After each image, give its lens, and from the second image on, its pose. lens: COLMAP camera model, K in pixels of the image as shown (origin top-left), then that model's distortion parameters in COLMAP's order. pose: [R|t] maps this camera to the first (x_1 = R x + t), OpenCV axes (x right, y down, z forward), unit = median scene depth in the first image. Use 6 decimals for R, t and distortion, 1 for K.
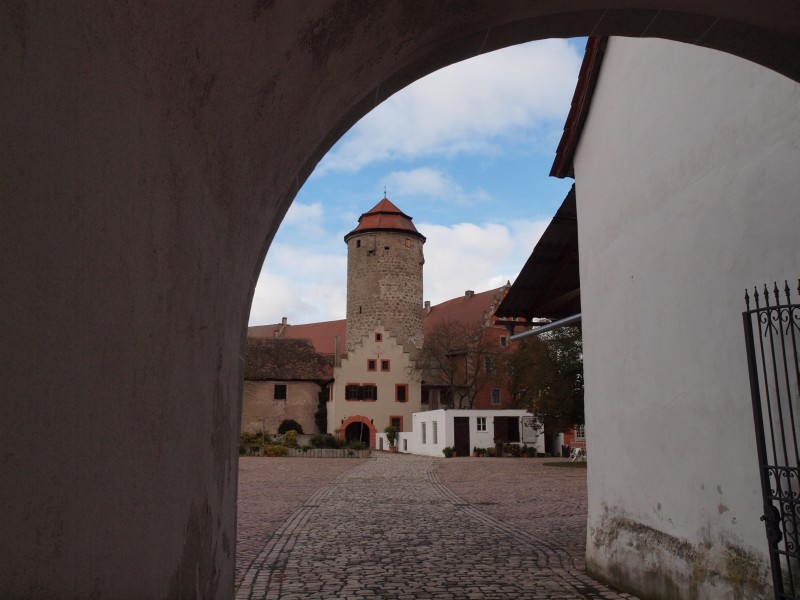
lens RADIAL K [[727.3, 0, 400.0], [0, 727.3, 300.0], [0, 0, 1]] dist [0.002247, 0.000207]
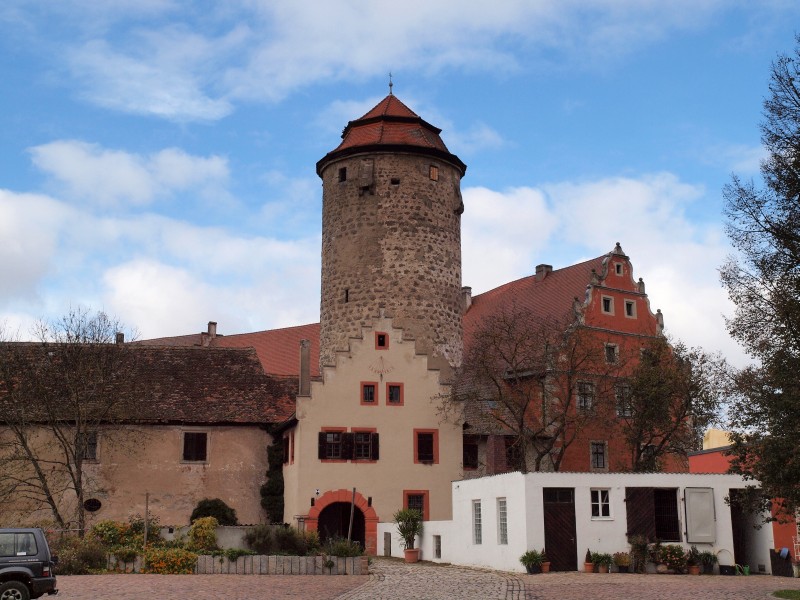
lens RADIAL K [[1106.5, 0, 400.0], [0, 1106.5, 300.0], [0, 0, 1]] dist [0.111268, 0.035038]
pose [[0.999990, -0.003013, -0.003150, -0.013645], [0.002942, 0.999747, -0.022297, 0.040161], [0.003217, 0.022287, 0.999746, 0.198944]]
